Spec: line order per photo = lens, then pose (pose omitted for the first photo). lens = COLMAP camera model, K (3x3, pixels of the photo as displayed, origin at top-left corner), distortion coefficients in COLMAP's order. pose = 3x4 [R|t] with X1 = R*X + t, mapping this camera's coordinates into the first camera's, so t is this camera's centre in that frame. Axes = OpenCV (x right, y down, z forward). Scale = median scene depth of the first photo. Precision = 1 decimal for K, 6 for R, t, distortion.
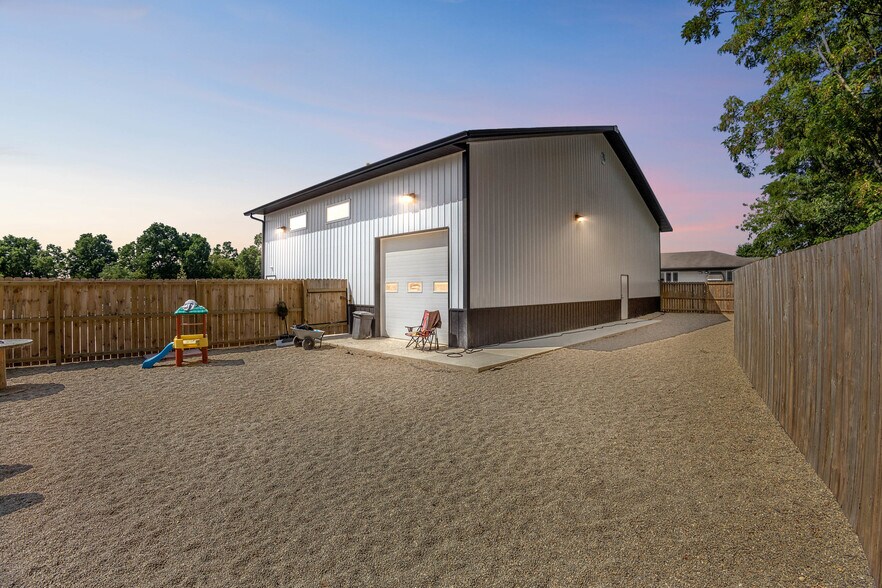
lens RADIAL K [[404.1, 0, 444.3], [0, 404.1, 287.9], [0, 0, 1]] dist [-0.143718, 0.036398]
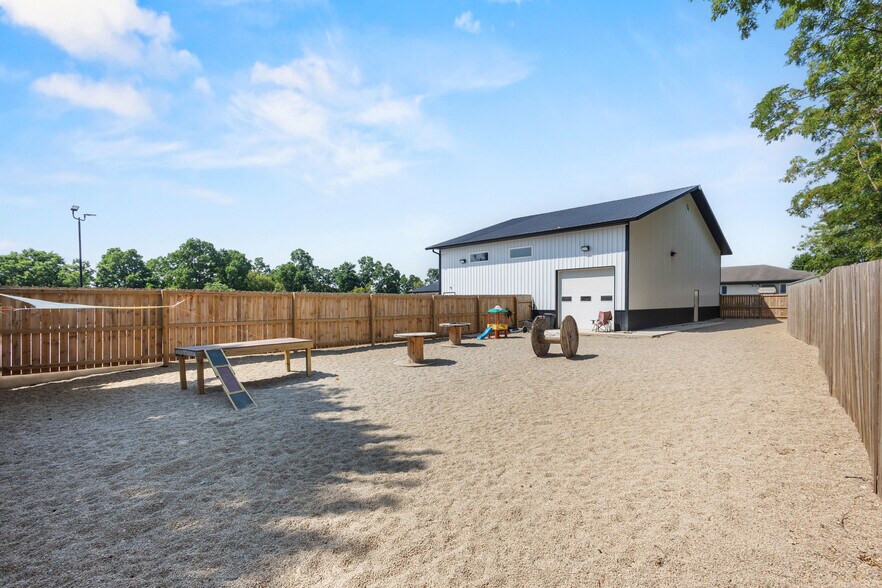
lens RADIAL K [[436.2, 0, 426.4], [0, 436.2, 324.0], [0, 0, 1]] dist [0.011165, 0.000136]
pose [[0.999527, -0.004615, -0.030391, -0.363734], [0.006051, 0.998860, 0.047357, 0.006712], [0.030138, -0.047519, 0.998416, -0.473706]]
